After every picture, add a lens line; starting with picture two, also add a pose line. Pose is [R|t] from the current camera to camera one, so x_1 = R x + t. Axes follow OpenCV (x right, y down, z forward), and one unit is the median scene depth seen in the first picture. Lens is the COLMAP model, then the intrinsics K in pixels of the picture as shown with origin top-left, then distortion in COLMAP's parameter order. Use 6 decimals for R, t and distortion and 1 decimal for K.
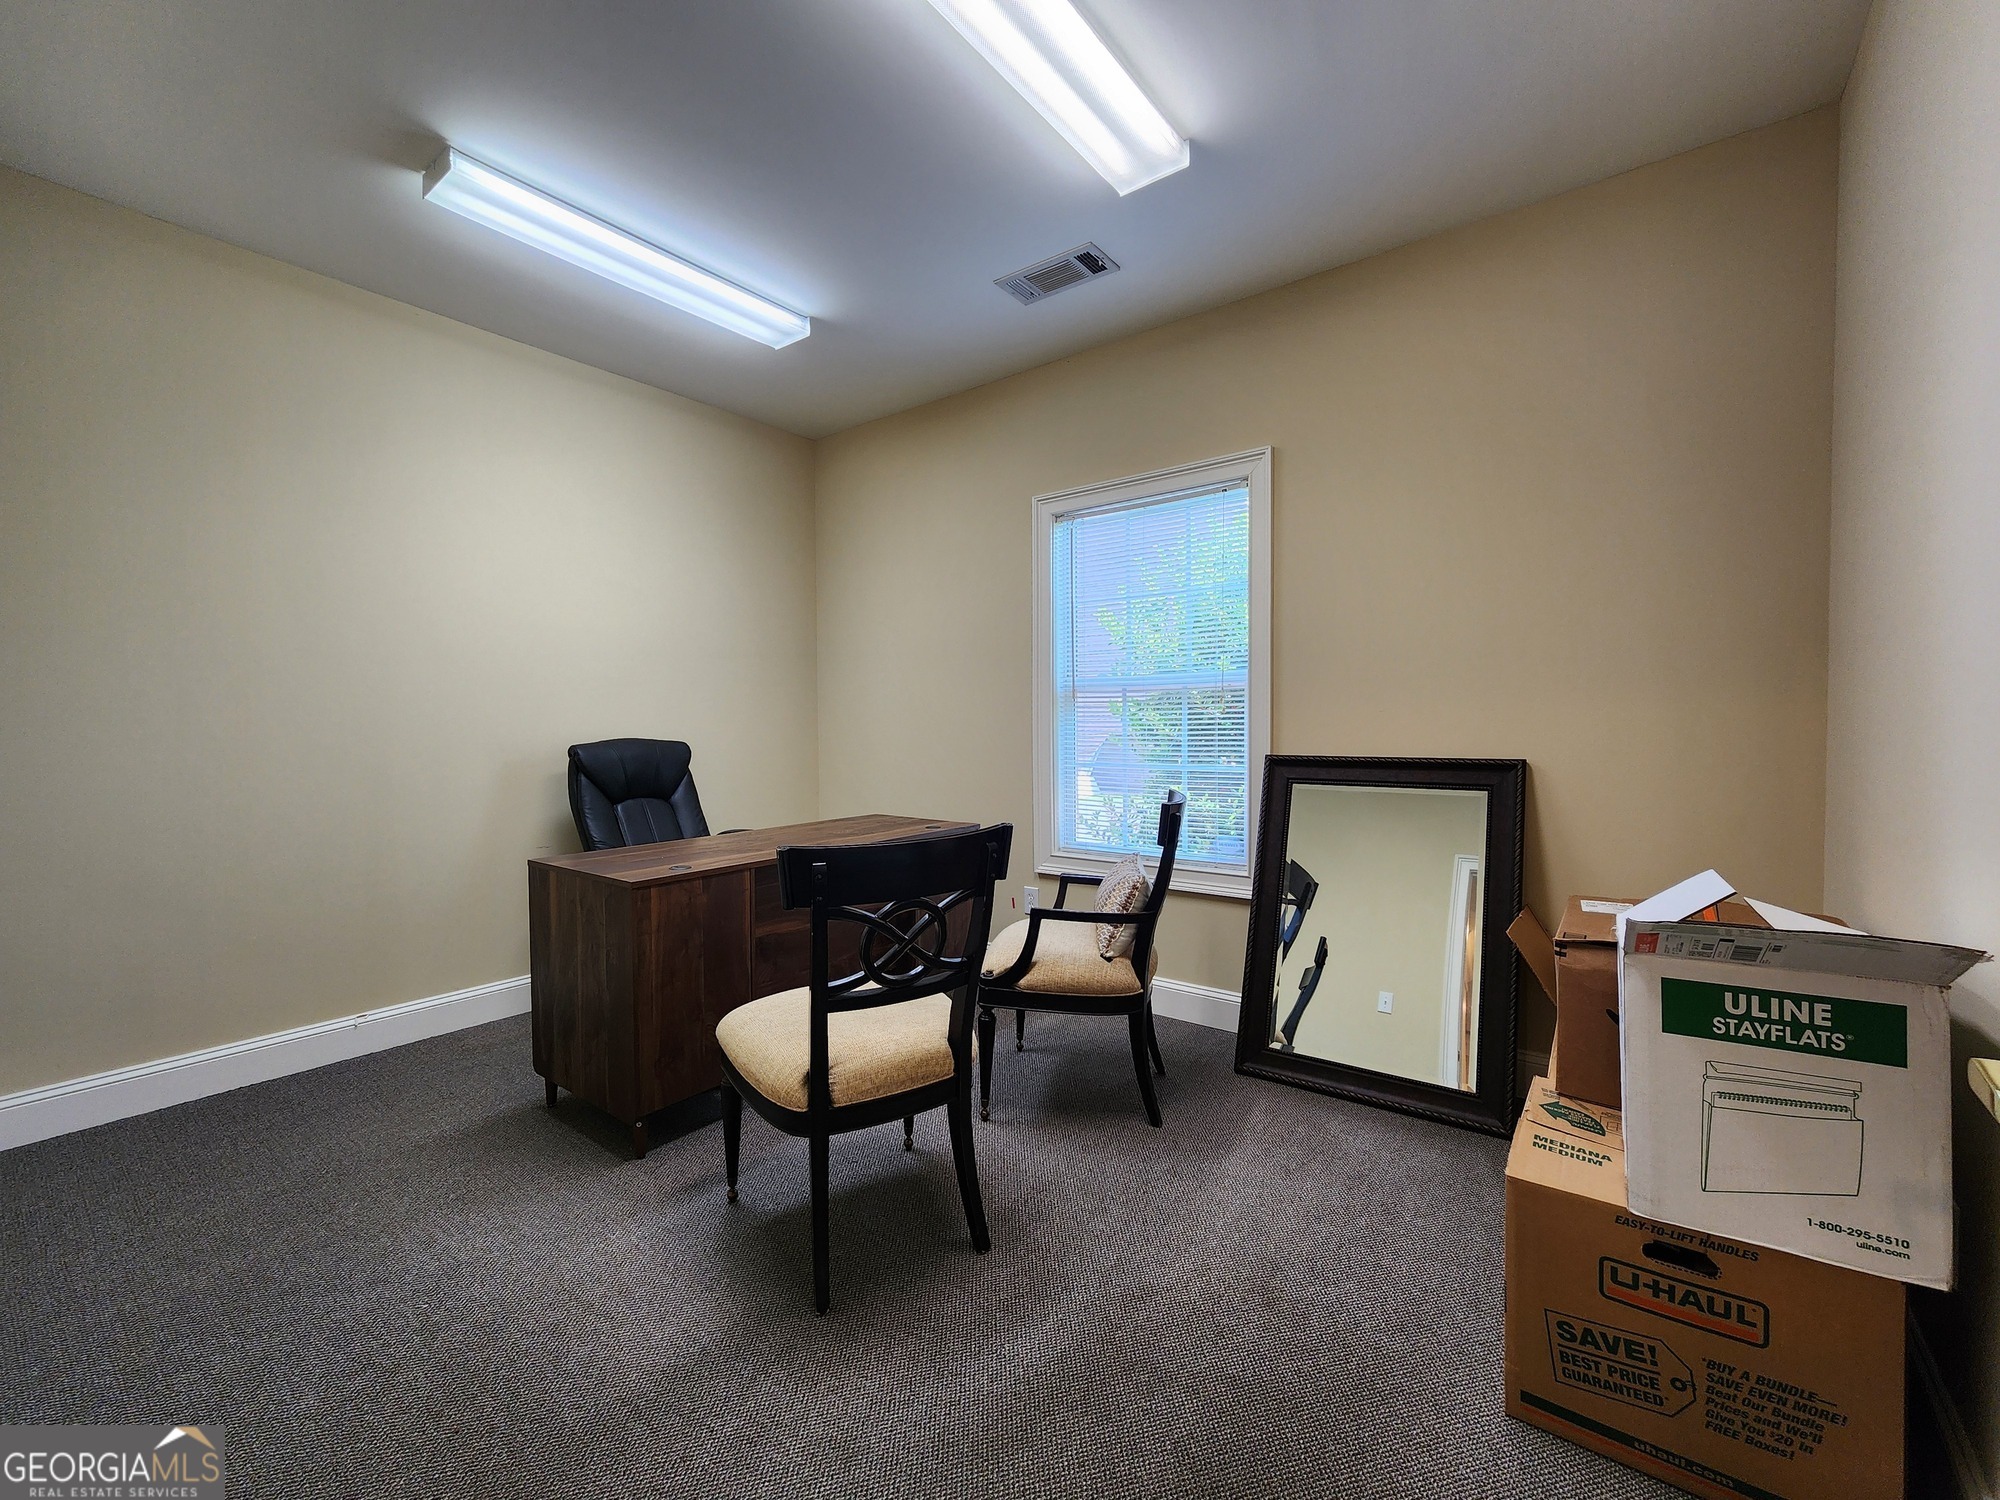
lens RADIAL K [[818.9, 0, 990.6], [0, 818.9, 746.2], [0, 0, 1]] dist [-0.000001, 0.000176]
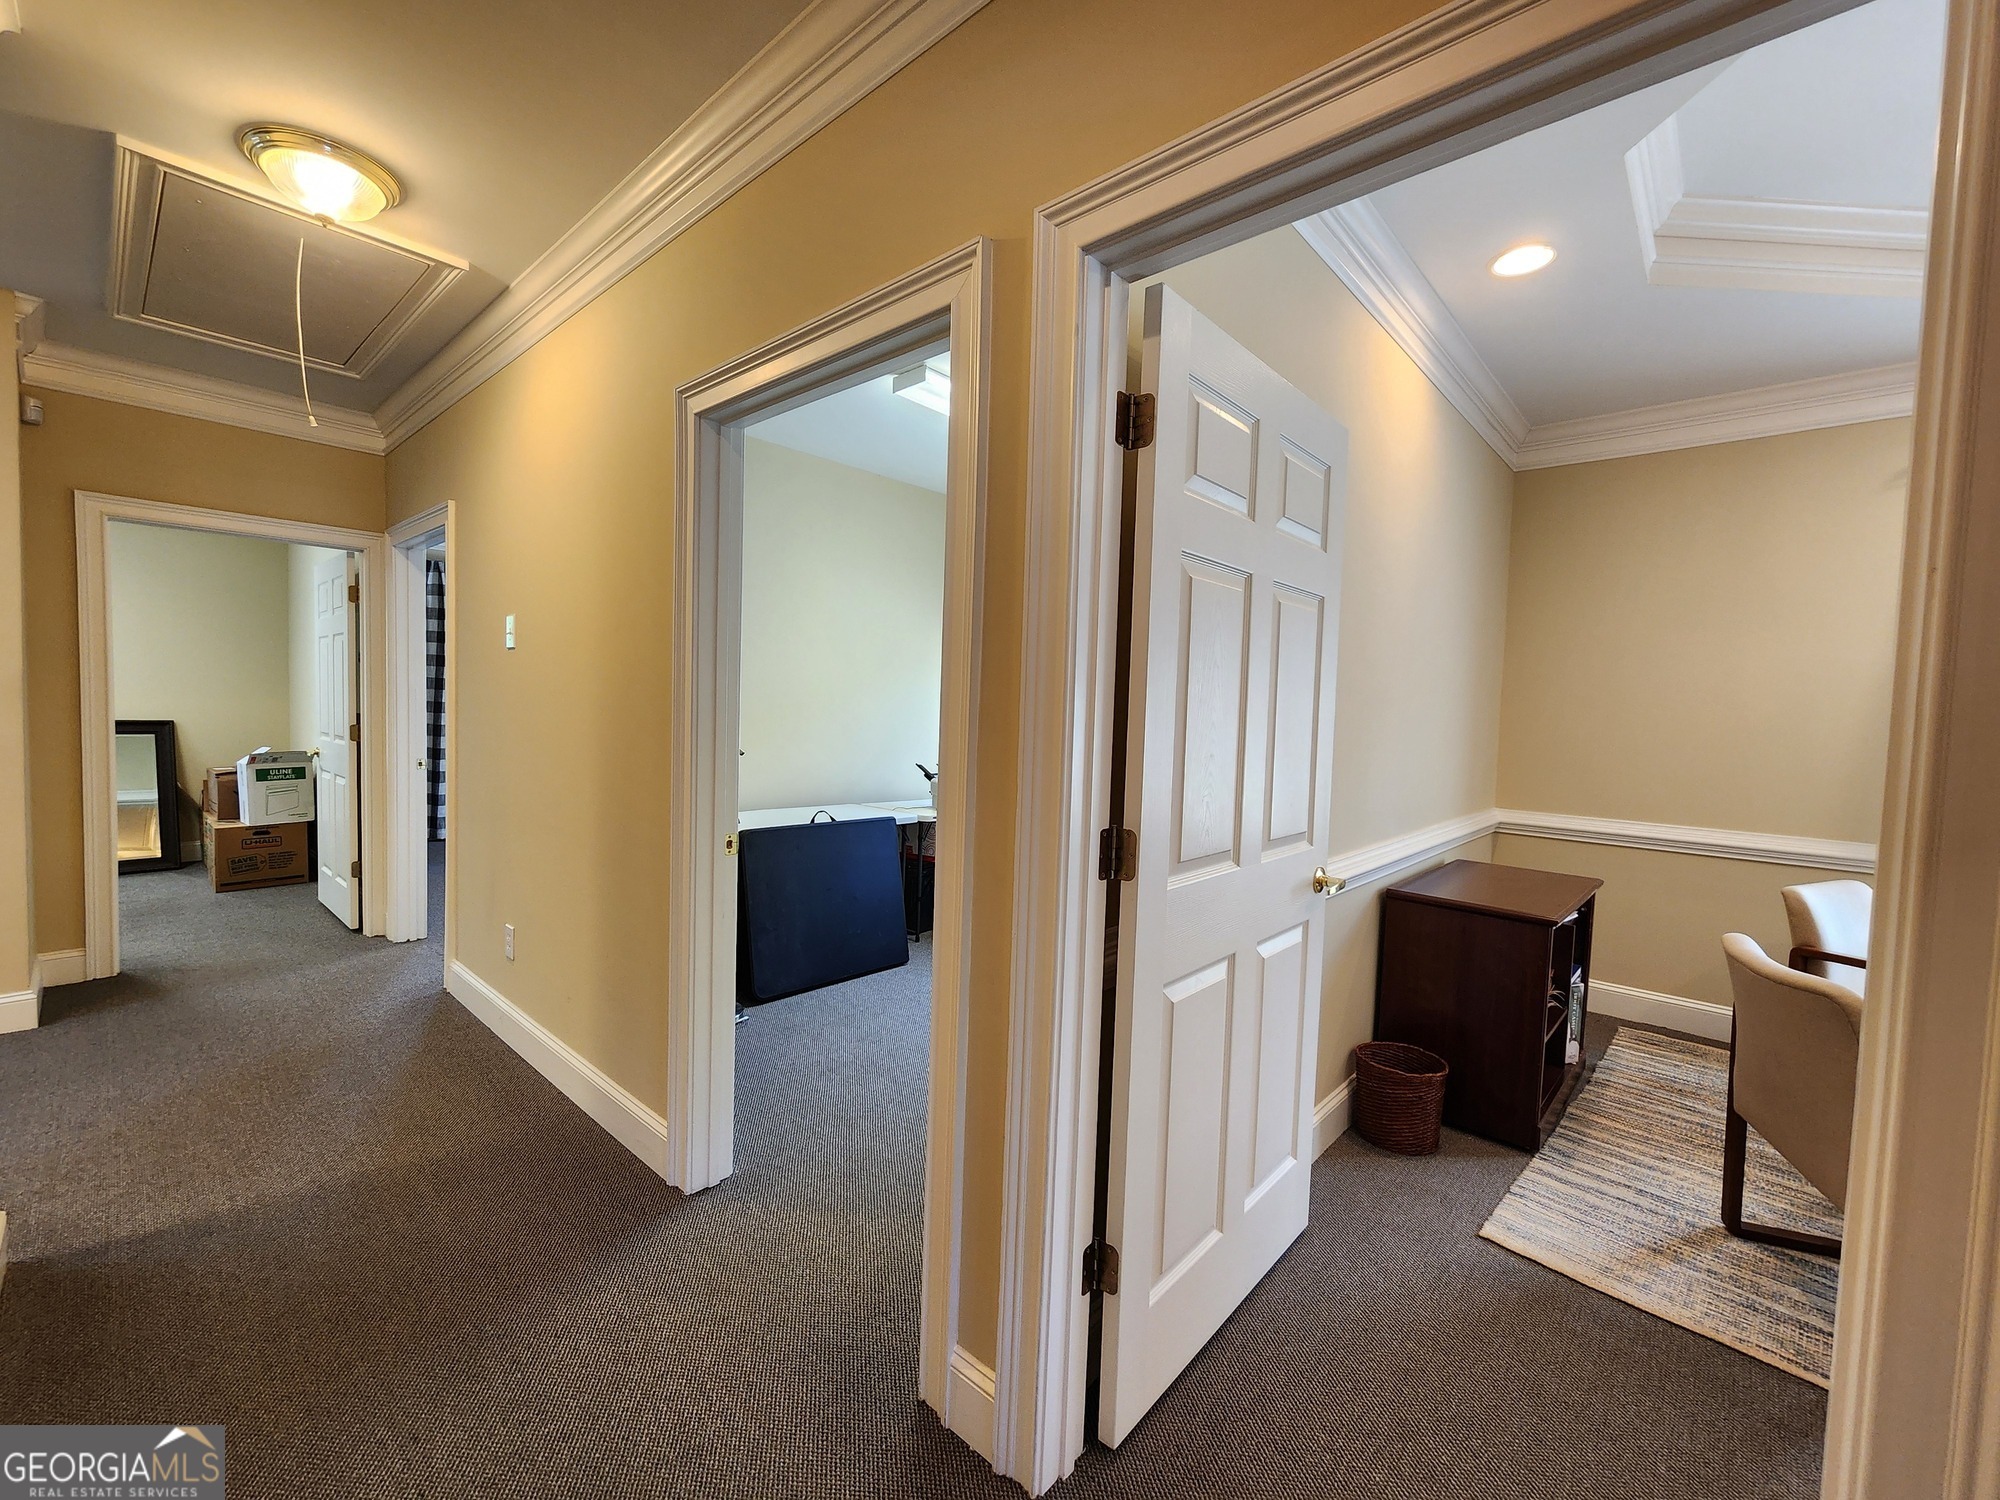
lens RADIAL K [[818.9, 0, 990.6], [0, 818.9, 746.2], [0, 0, 1]] dist [-0.000001, 0.000176]
pose [[0.068172, -0.039737, 0.996882, -3.344545], [-0.005174, 0.999179, 0.040183, -0.035359], [-0.997660, -0.007897, 0.067911, -3.284919]]
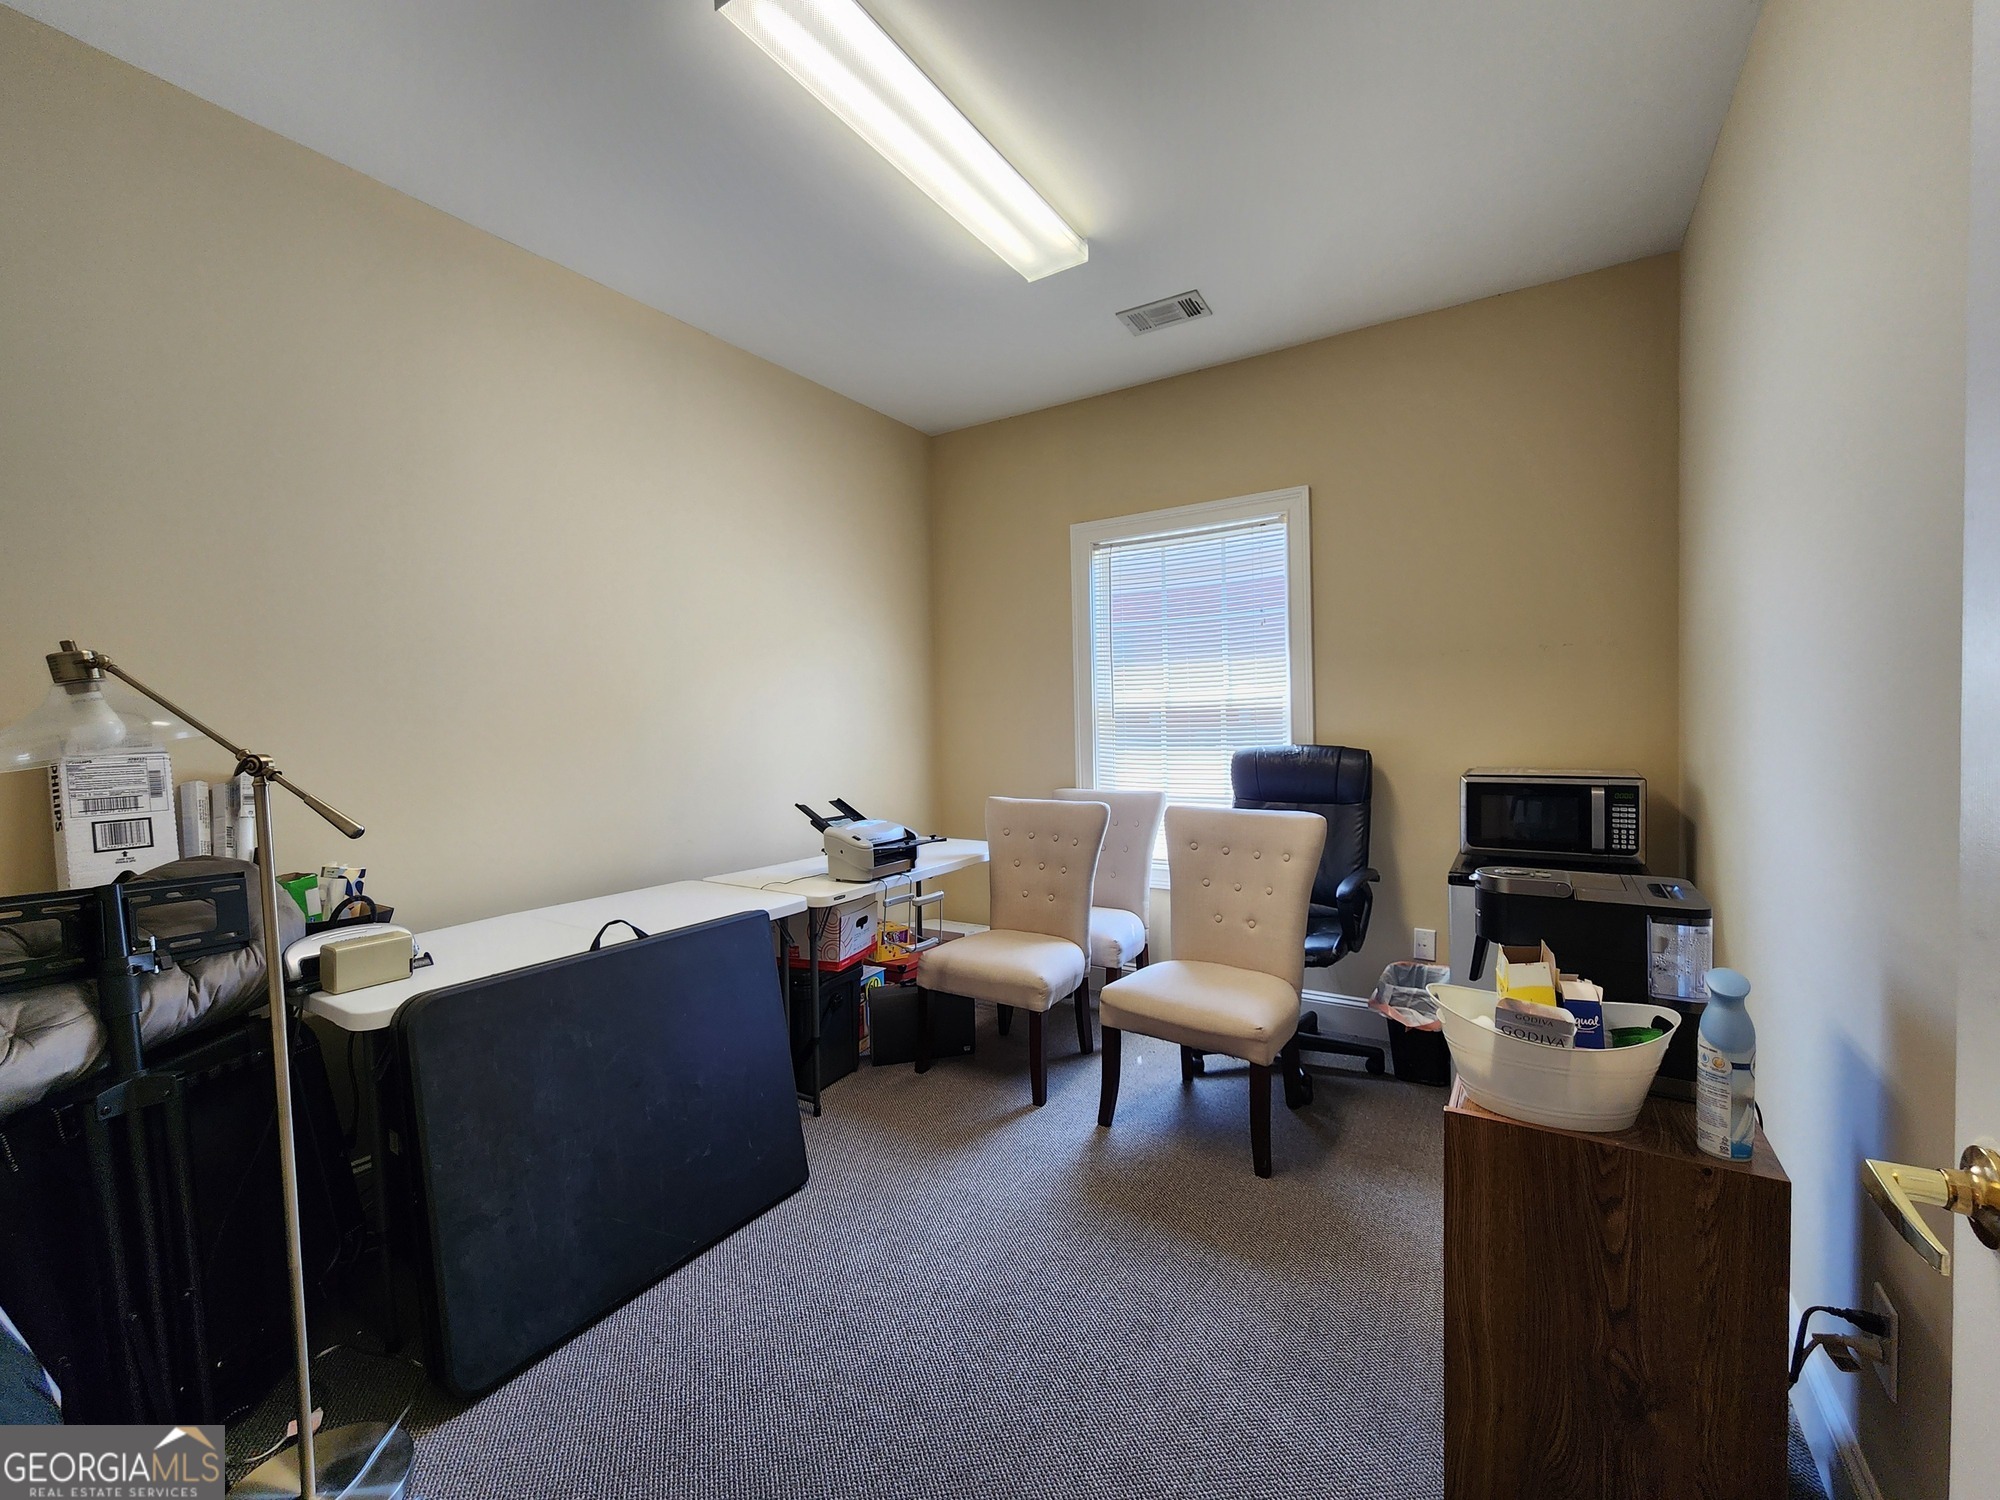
lens RADIAL K [[818.9, 0, 990.6], [0, 818.9, 746.2], [0, 0, 1]] dist [-0.000001, 0.000176]
pose [[-0.106971, -0.030047, 0.993808, -1.796148], [0.046189, 0.998314, 0.035155, -0.009408], [-0.993189, 0.049663, -0.105403, -2.970770]]
